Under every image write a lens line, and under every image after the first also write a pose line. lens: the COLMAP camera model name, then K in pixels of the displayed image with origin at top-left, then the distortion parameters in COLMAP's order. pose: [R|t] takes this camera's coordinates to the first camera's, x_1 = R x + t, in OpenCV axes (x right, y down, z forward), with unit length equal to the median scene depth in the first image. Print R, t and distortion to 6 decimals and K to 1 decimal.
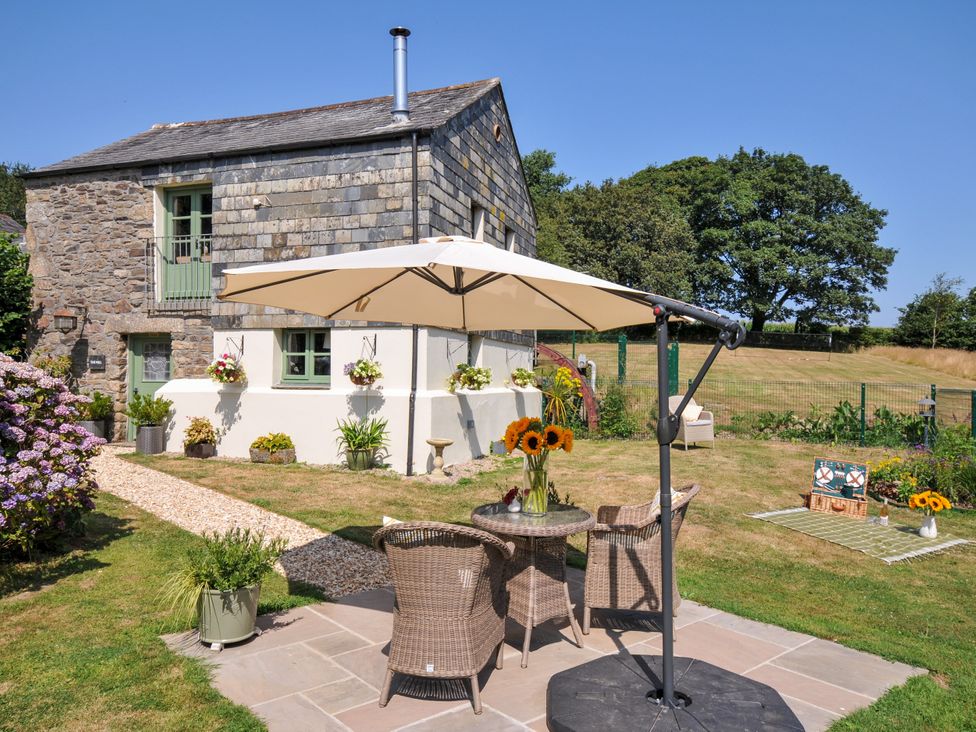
lens RADIAL K [[725.5, 0, 490.2], [0, 725.5, 371.8], [0, 0, 1]] dist [0.006600, -0.001592]
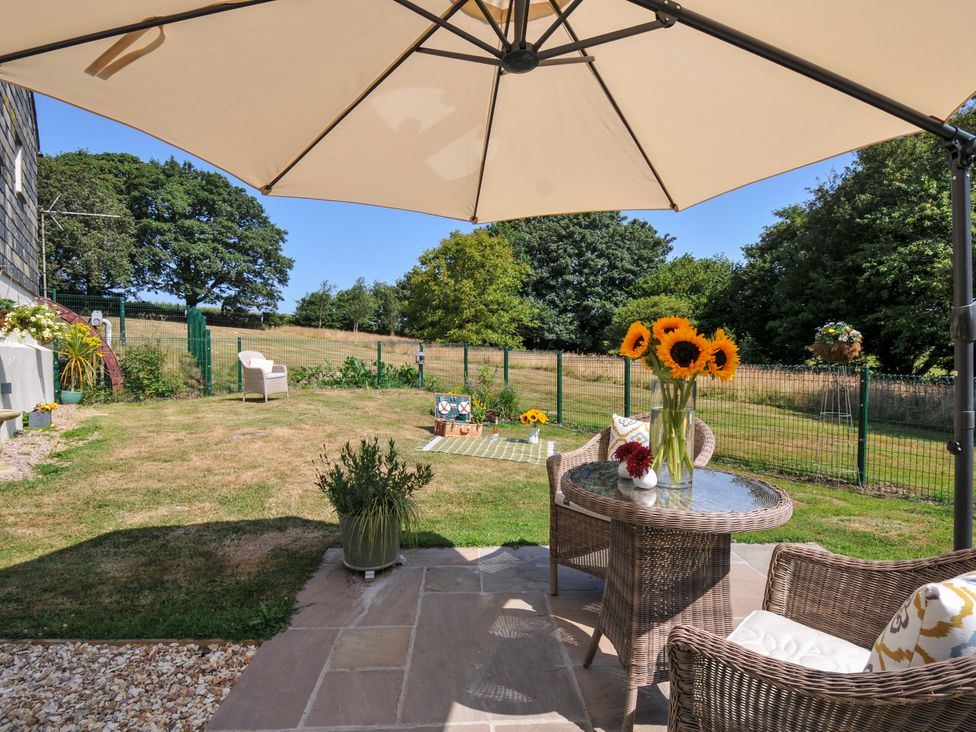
lens RADIAL K [[518.0, 0, 489.7], [0, 518.0, 368.3], [0, 0, 1]] dist [0.002253, -0.008758]
pose [[0.608479, -0.031951, 0.792927, -0.127561], [0.000013, 0.999190, 0.040253, 0.030728], [-0.793570, -0.024482, 0.607986, 0.303216]]
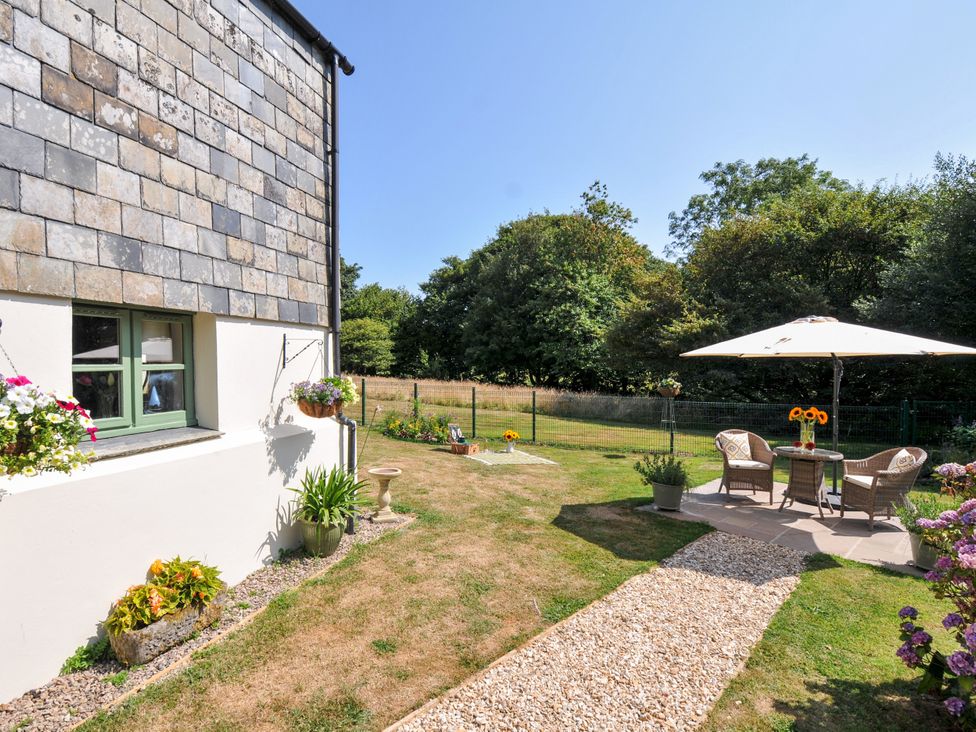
lens RADIAL K [[493.0, 0, 464.2], [0, 493.0, 373.8], [0, 0, 1]] dist [0.001046, -0.015298]
pose [[-0.008170, -0.036854, 0.999287, -0.493565], [-0.007630, 0.999294, 0.036792, -0.029595], [-0.999938, -0.007324, -0.008446, 0.722117]]
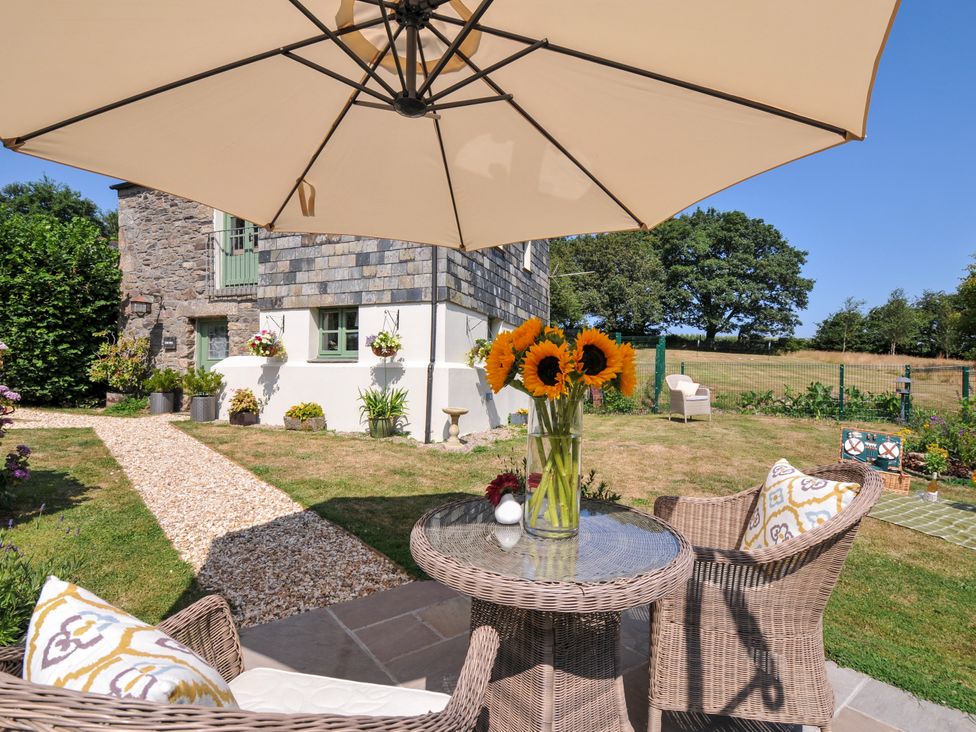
lens RADIAL K [[493.0, 0, 492.3], [0, 493.0, 373.0], [0, 0, 1]] dist [0.001046, -0.015298]
pose [[0.998721, 0.002163, -0.050518, 0.013840], [-0.002159, 0.999998, 0.000124, 0.034138], [0.050518, -0.000014, 0.998723, 0.242582]]
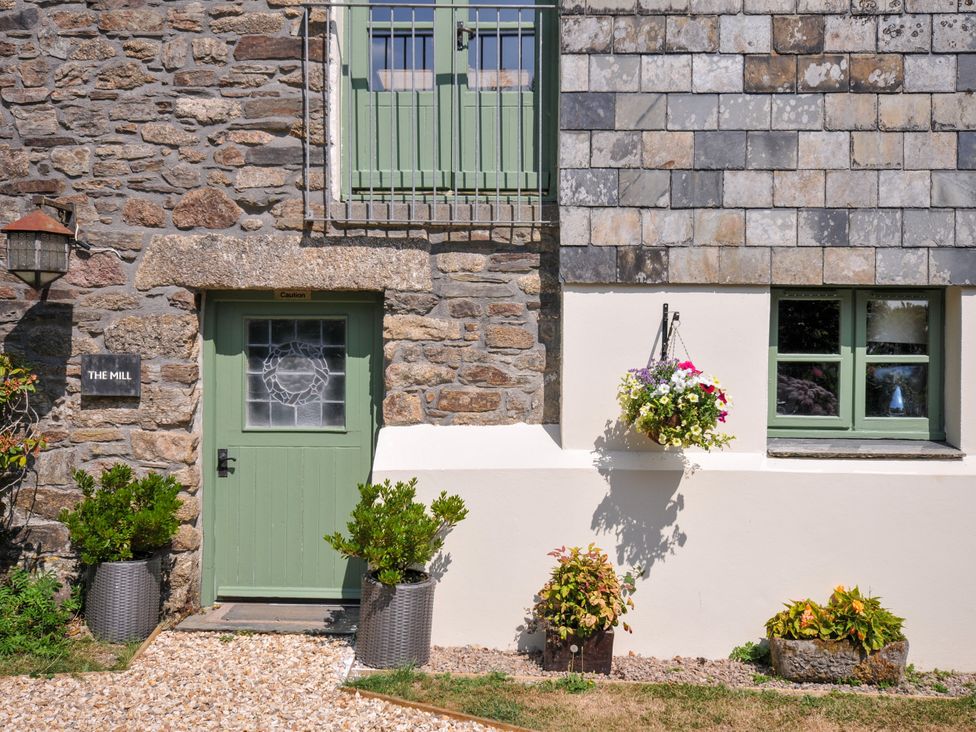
lens RADIAL K [[1034.8, 0, 491.9], [0, 1034.8, 371.3], [0, 0, 1]] dist [0.029372, 0.000000]
pose [[0.954172, -0.005966, 0.299198, -0.520841], [-0.002153, 0.999639, 0.026798, -0.028242], [-0.299249, -0.026214, 0.953815, 0.501310]]
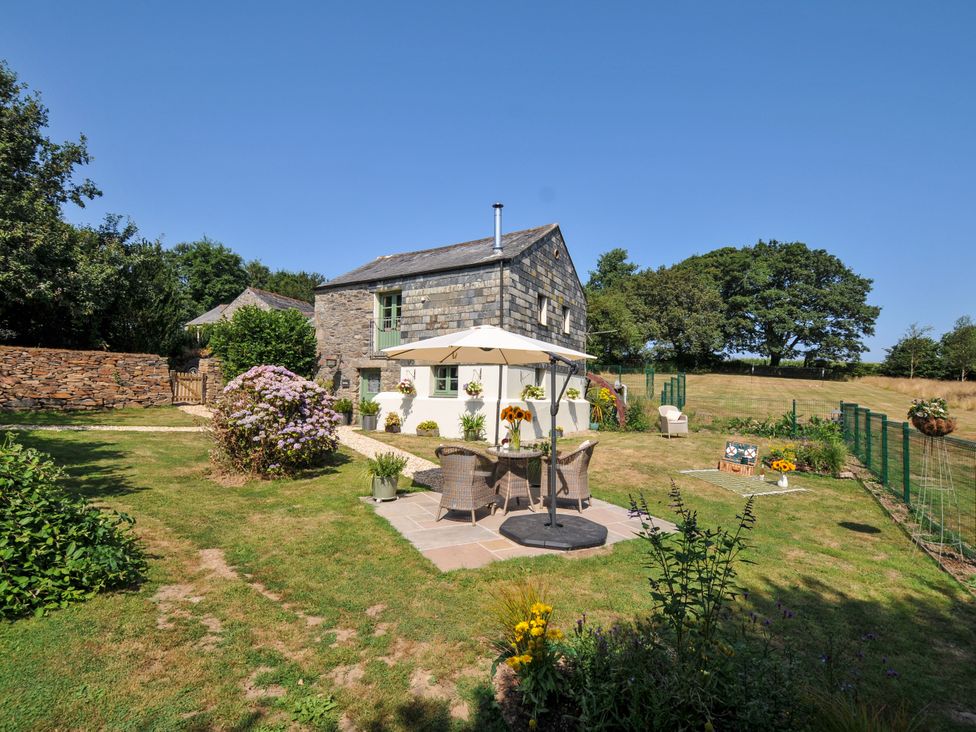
lens RADIAL K [[475.6, 0, 488.7], [0, 475.6, 369.4], [0, 0, 1]] dist [-0.006000, -0.007864]
pose [[0.976441, -0.000553, -0.215782, 0.105429], [-0.010037, 0.998798, -0.047980, 0.007819], [0.215550, 0.049015, 0.975262, -0.155076]]
